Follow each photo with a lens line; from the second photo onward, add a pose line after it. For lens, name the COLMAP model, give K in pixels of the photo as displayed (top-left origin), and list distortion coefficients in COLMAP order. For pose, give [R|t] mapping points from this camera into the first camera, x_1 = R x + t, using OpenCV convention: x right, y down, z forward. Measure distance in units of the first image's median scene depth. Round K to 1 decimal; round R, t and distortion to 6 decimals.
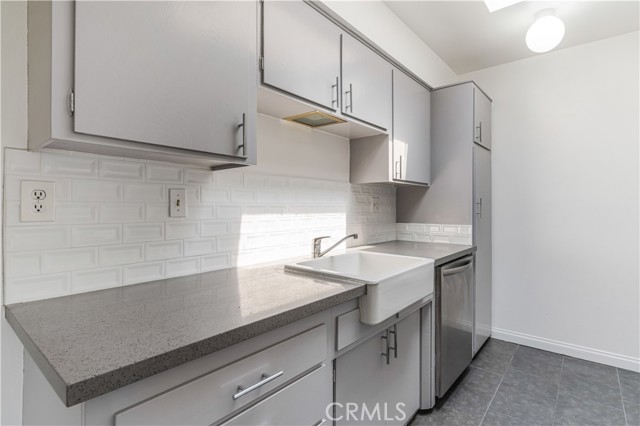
lens RADIAL K [[318.3, 0, 320.0], [0, 318.3, 204.9], [0, 0, 1]] dist [0.000442, -0.001361]
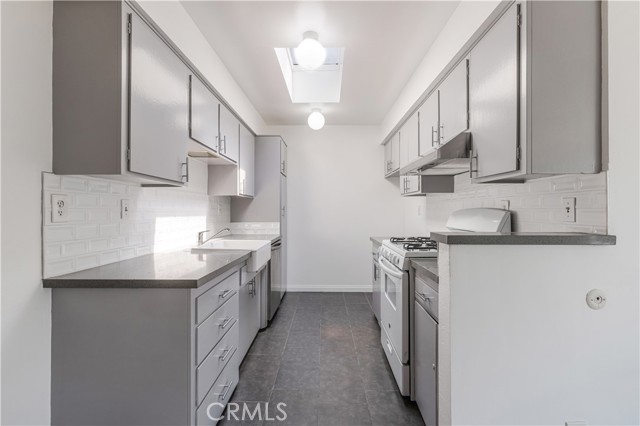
lens RADIAL K [[291.9, 0, 316.5], [0, 291.9, 210.7], [0, 0, 1]] dist [-0.009805, 0.000626]
pose [[0.784668, -0.001115, 0.619915, -0.402190], [-0.001256, 0.999993, 0.003389, -0.003689], [-0.619915, -0.003438, 0.784661, -0.401780]]
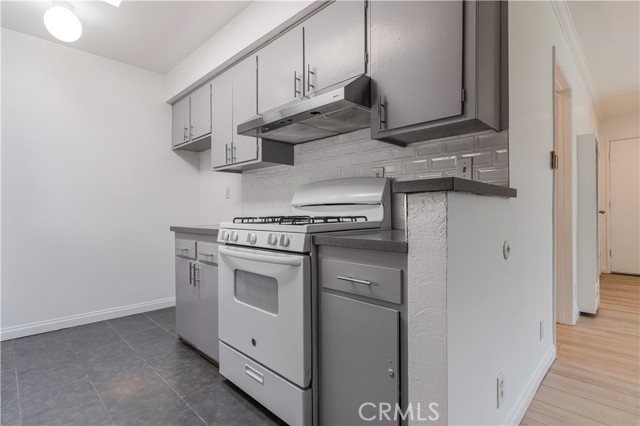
lens RADIAL K [[318.3, 0, 318.8], [0, 318.3, 213.5], [0, 0, 1]] dist [0.000442, -0.001361]
pose [[0.092533, -0.004491, 0.995699, -0.297321], [-0.002303, 0.999986, 0.004724, 0.101091], [-0.995707, -0.002731, 0.092521, 0.056758]]
